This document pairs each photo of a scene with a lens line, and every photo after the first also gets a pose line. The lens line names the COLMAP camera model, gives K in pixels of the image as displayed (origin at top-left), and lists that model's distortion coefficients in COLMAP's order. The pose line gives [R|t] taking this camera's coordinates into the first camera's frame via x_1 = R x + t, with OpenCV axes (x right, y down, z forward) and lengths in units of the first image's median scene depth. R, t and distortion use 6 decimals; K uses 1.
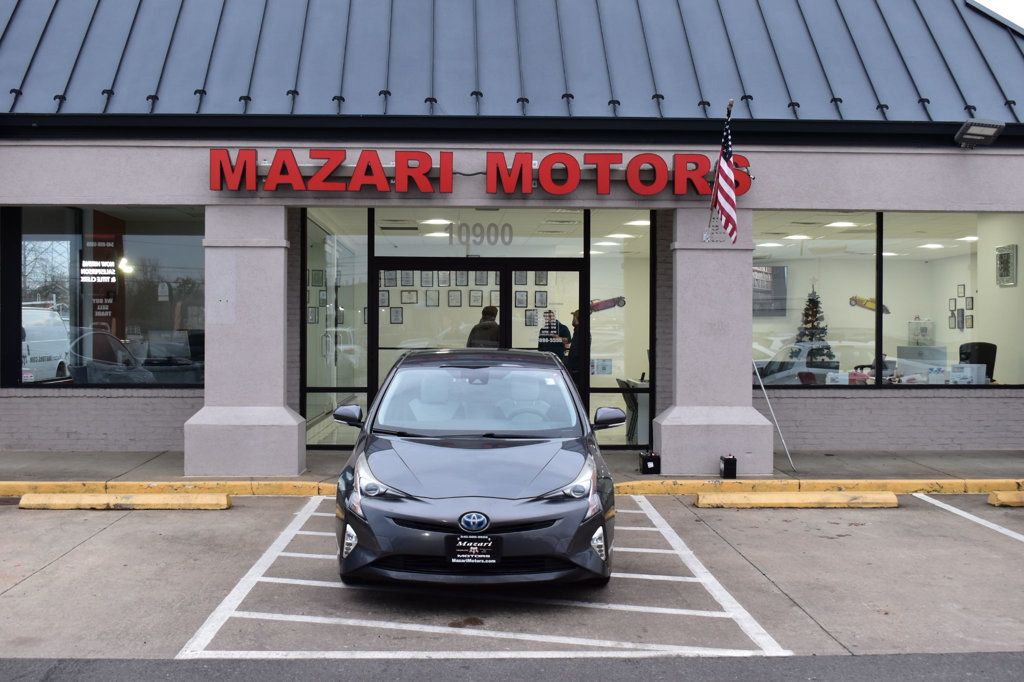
lens RADIAL K [[1273.4, 0, 512.0], [0, 1273.4, 341.0], [0, 0, 1]] dist [-0.033966, -0.029874]
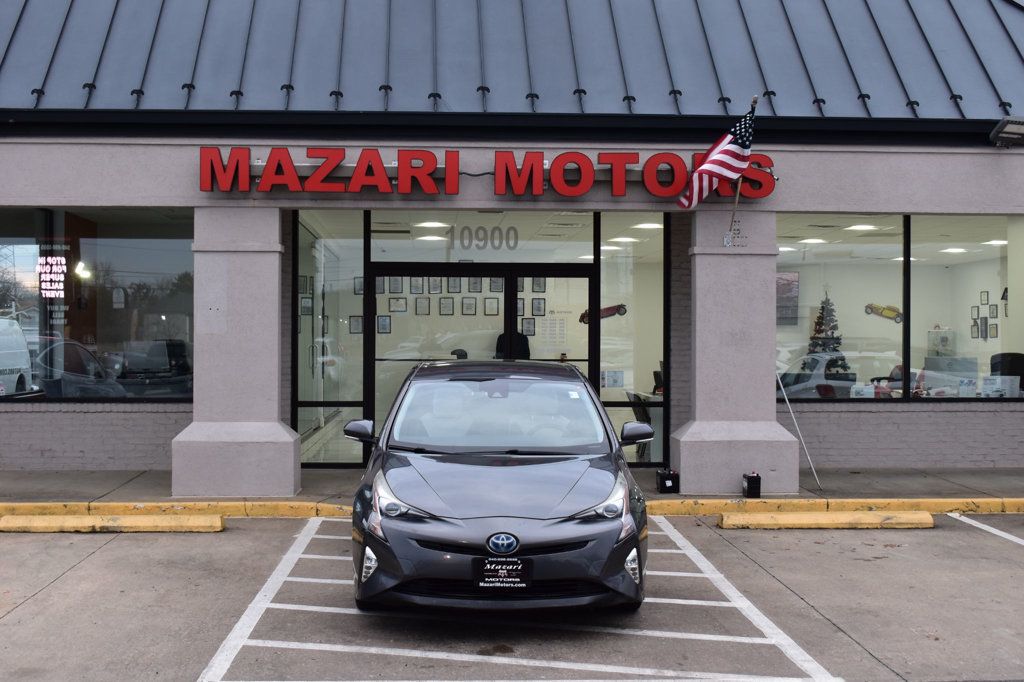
lens RADIAL K [[1368.1, 0, 512.0], [0, 1368.1, 341.0], [0, 0, 1]] dist [-0.024319, -0.028686]
pose [[0.999881, -0.000429, 0.015422, -0.022921], [0.000547, 0.999970, -0.007686, -0.000253], [-0.015418, 0.007693, 0.999852, -0.010000]]
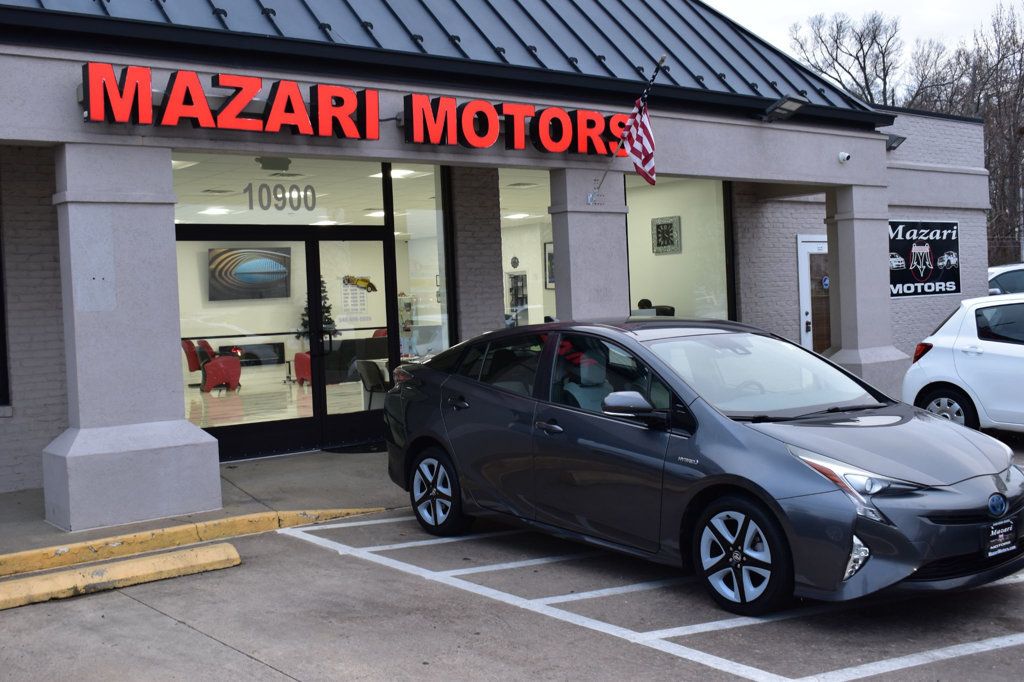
lens RADIAL K [[1162.3, 0, 512.0], [0, 1162.3, 341.0], [0, 0, 1]] dist [-0.059352, 0.007057]
pose [[0.791150, -0.058514, 0.608817, -0.441298], [0.052104, 0.998242, 0.028233, -0.003049], [-0.609399, 0.009385, 0.792808, 0.350178]]
